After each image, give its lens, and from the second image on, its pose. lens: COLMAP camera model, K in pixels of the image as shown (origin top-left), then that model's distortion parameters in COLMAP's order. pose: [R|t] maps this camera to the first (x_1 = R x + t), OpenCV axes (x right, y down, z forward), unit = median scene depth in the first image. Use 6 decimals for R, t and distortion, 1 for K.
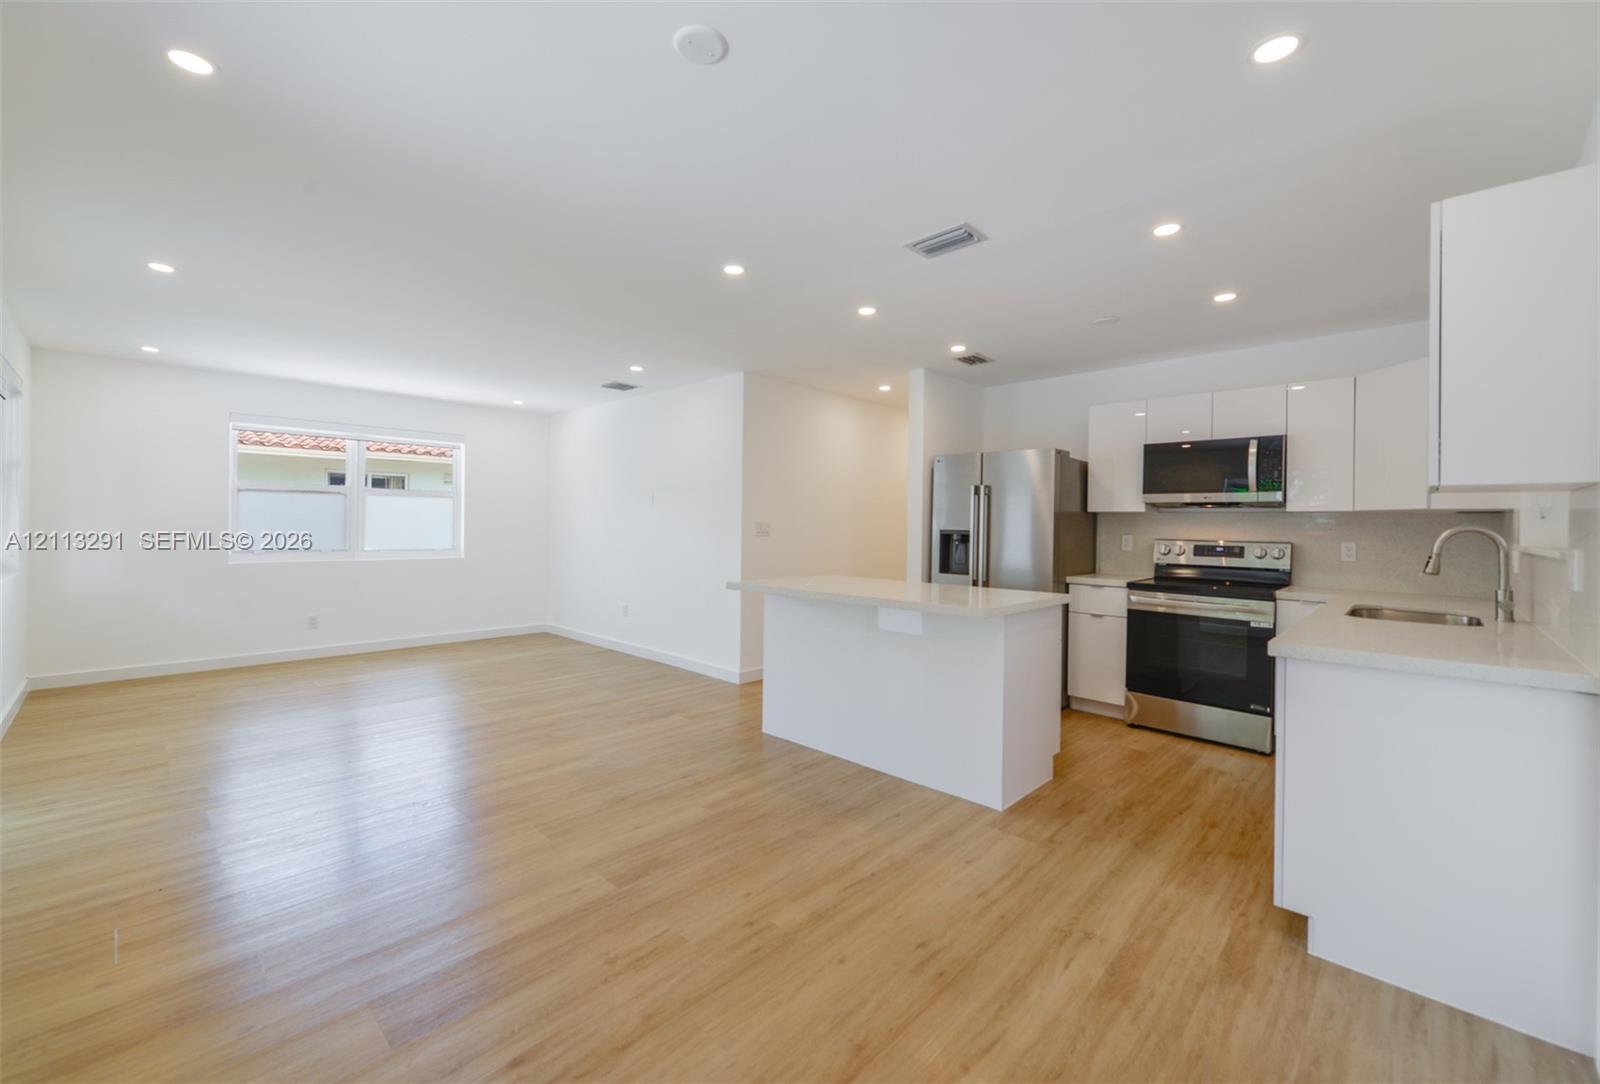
lens RADIAL K [[638.8, 0, 772.2], [0, 638.8, 529.6], [0, 0, 1]] dist [0.007948, 0.000002]
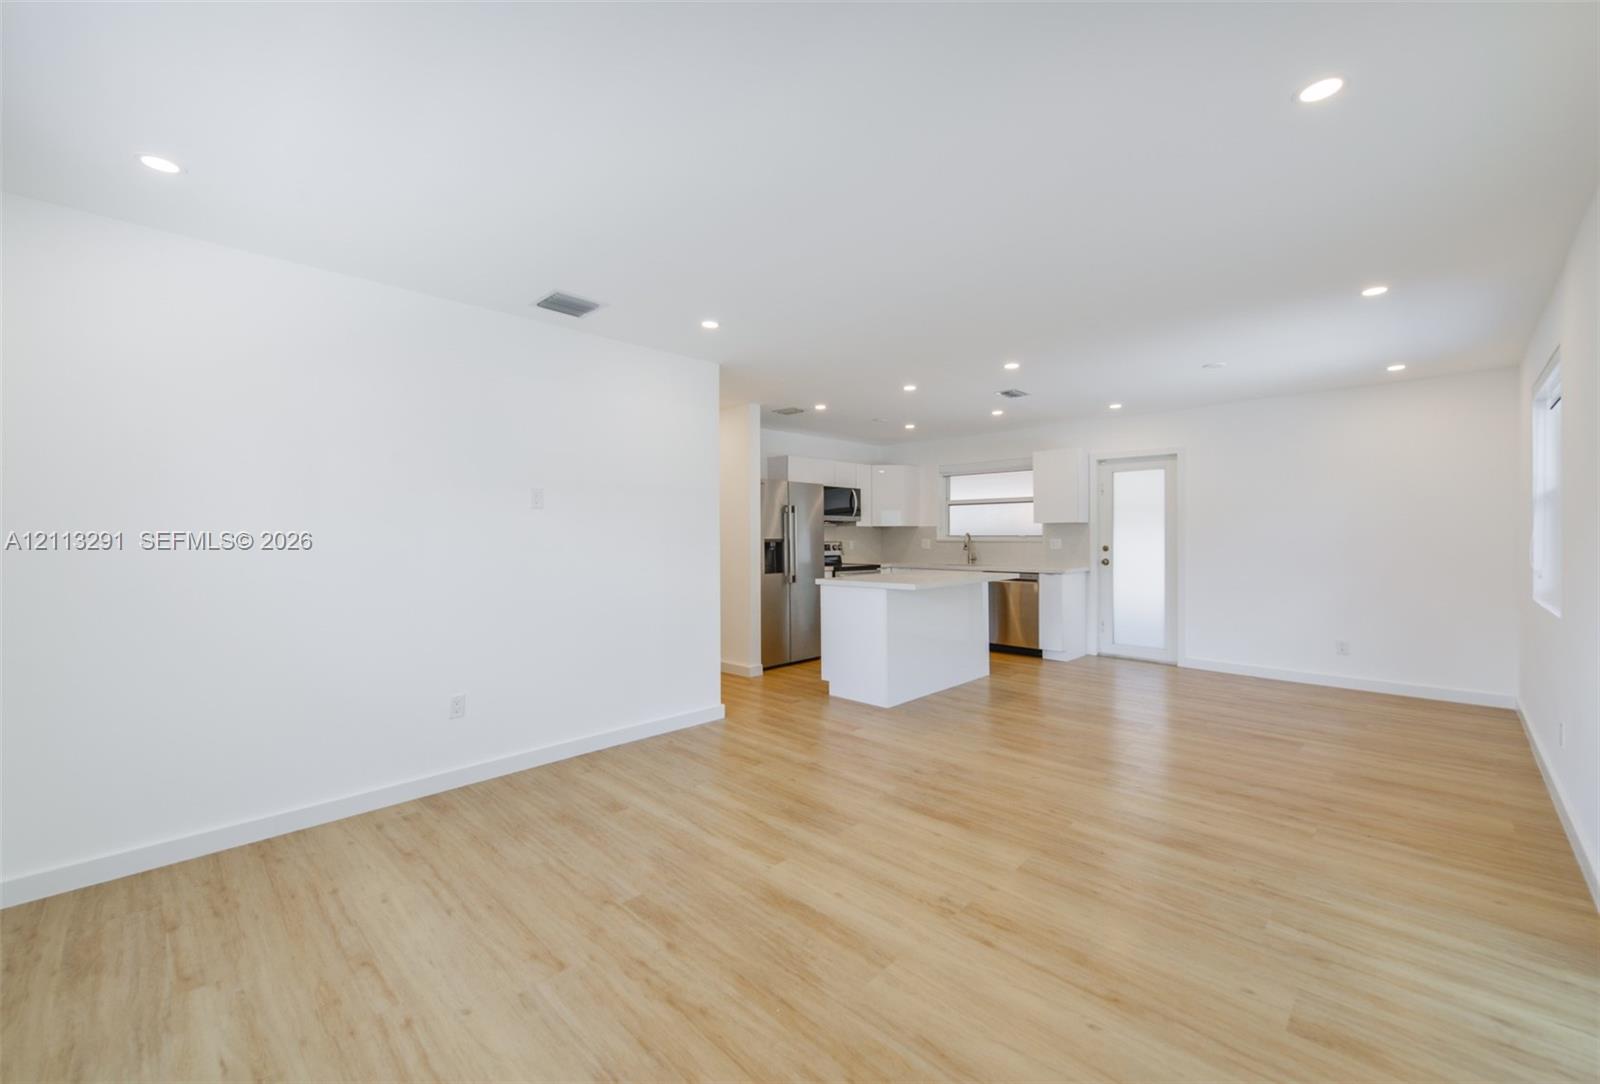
lens RADIAL K [[648.4, 0, 800.0], [0, 648.4, 542.0], [0, 0, 1]] dist [0.015668, 0.000064]
pose [[-0.008680, -0.020512, 0.999752, -1.234478], [0.014306, 0.999685, 0.020635, -0.022826], [-0.999860, 0.014482, -0.008383, 1.181236]]
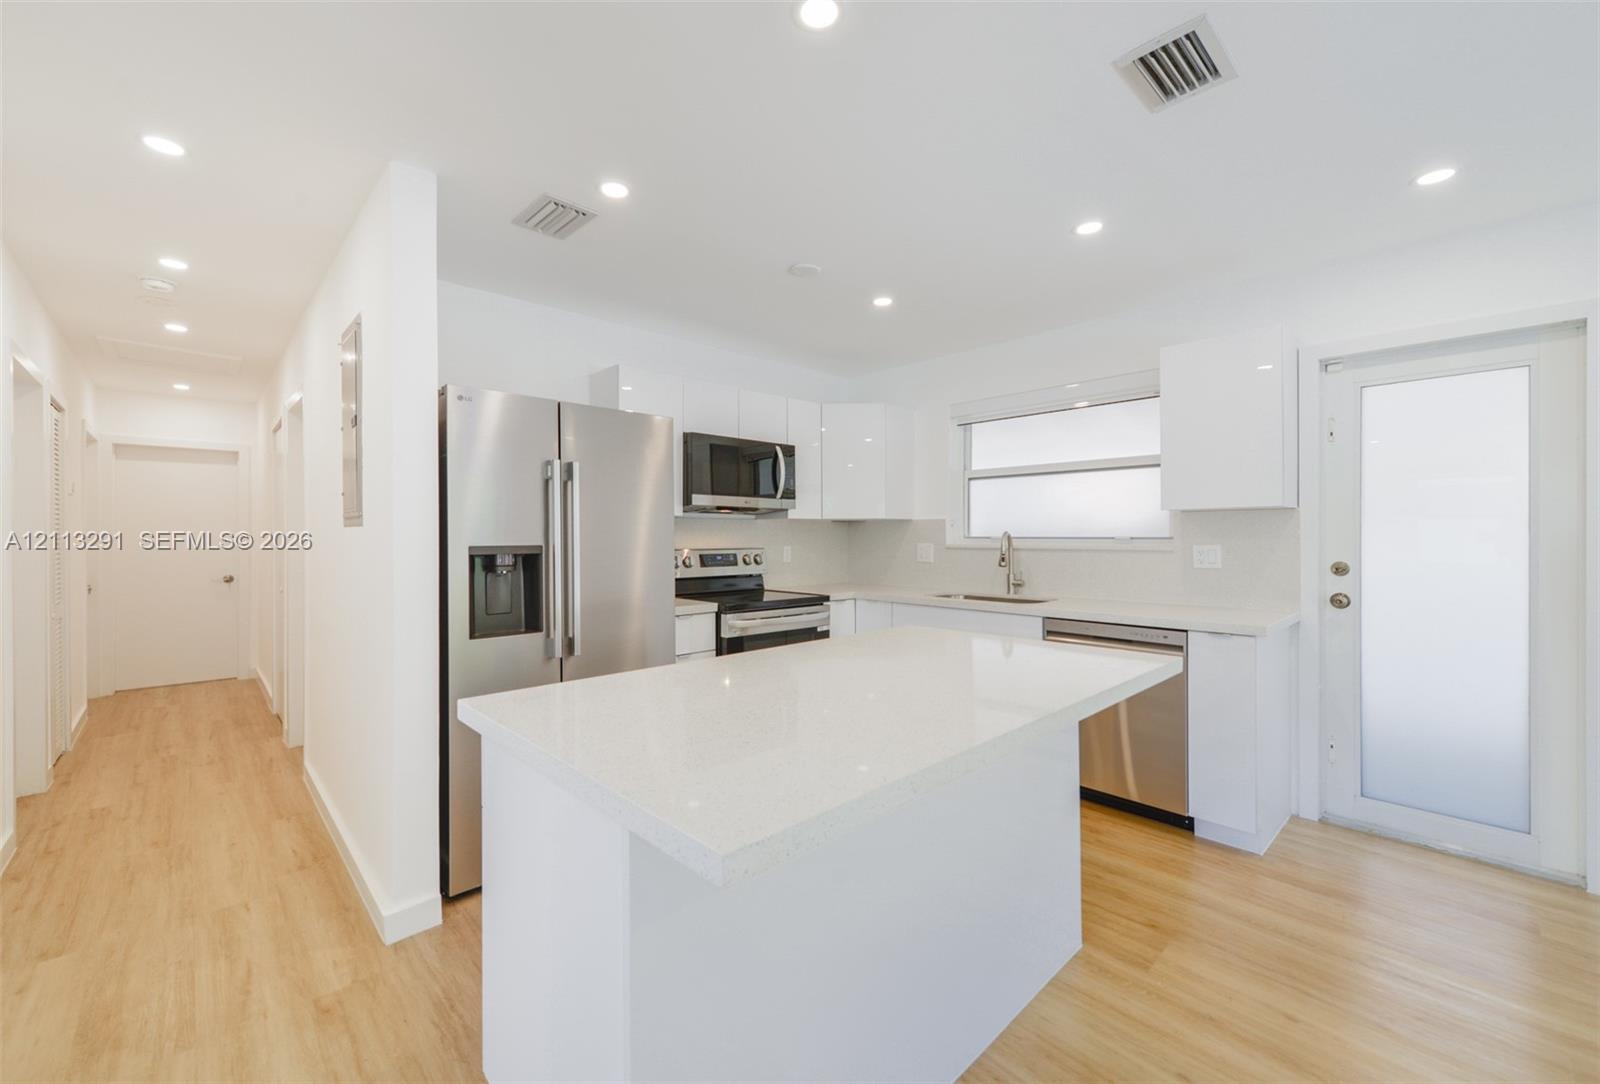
lens RADIAL K [[648.4, 0, 800.0], [0, 648.4, 542.0], [0, 0, 1]] dist [0.015668, 0.000064]
pose [[0.028351, -0.022771, 0.999339, -0.257068], [0.013002, 0.999664, 0.022409, -0.013062], [-0.999513, 0.012358, 0.028638, 0.939222]]
